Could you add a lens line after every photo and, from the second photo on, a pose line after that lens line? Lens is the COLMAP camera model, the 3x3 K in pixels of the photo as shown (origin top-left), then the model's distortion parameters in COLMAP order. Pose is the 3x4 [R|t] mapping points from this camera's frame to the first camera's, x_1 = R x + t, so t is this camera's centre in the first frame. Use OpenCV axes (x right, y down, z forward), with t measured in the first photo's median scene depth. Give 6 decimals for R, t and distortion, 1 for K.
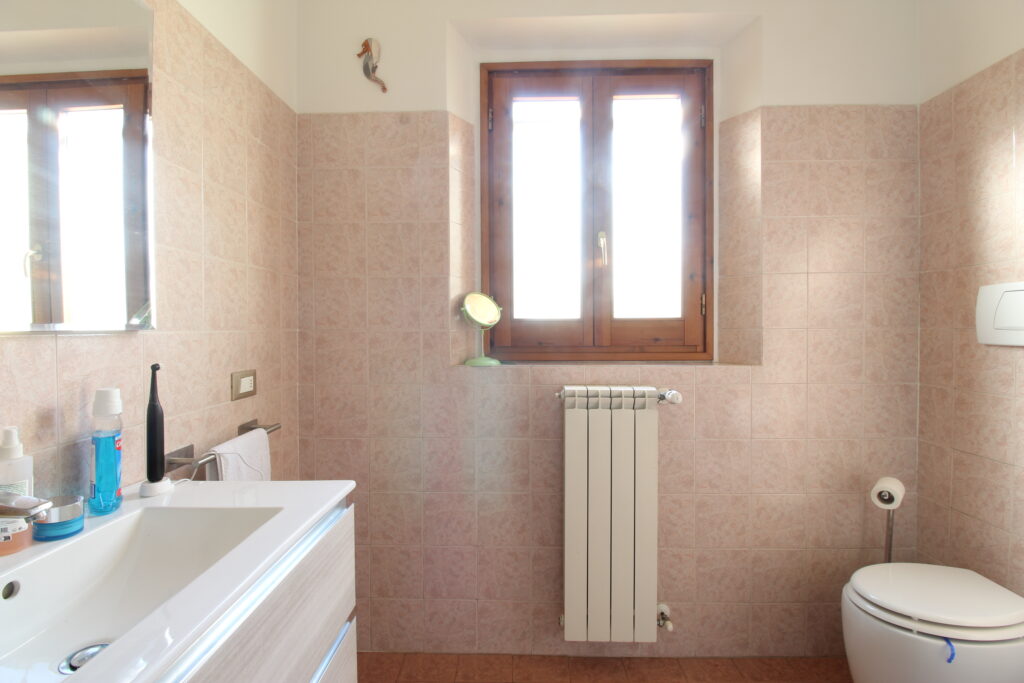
lens RADIAL K [[472.0, 0, 532.2], [0, 472.0, 340.6], [0, 0, 1]] dist [-0.000852, -0.012523]
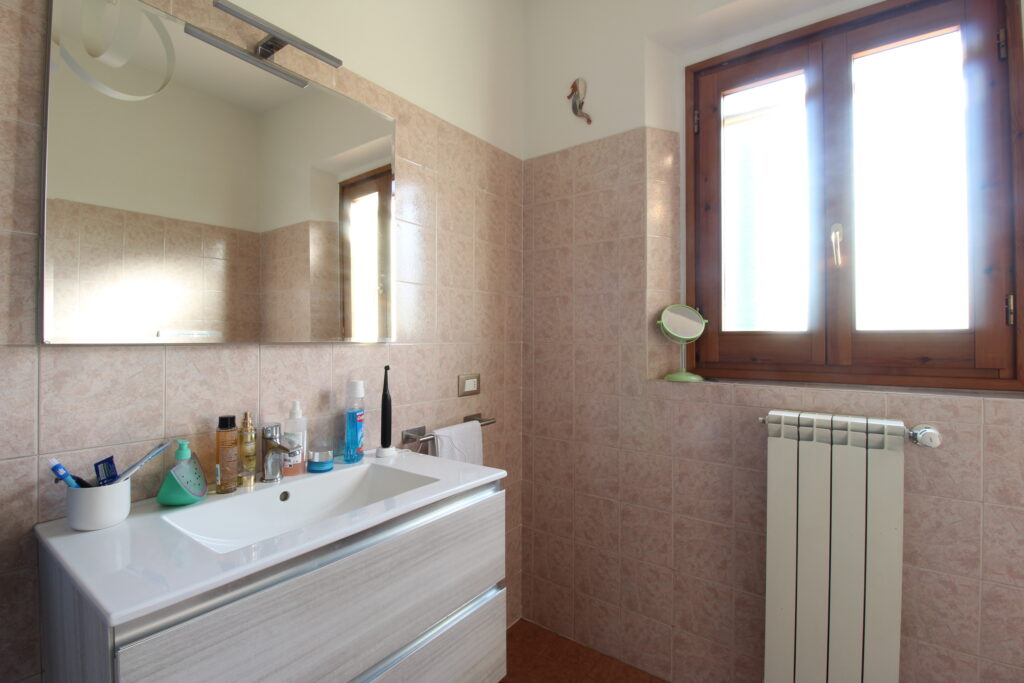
lens RADIAL K [[472.0, 0, 503.3], [0, 472.0, 342.3], [0, 0, 1]] dist [-0.000852, -0.012523]
pose [[0.808385, 0.008580, -0.588591, 0.176825], [-0.021016, 0.999677, -0.014293, -0.004679], [0.588278, 0.023924, 0.808304, 0.017172]]
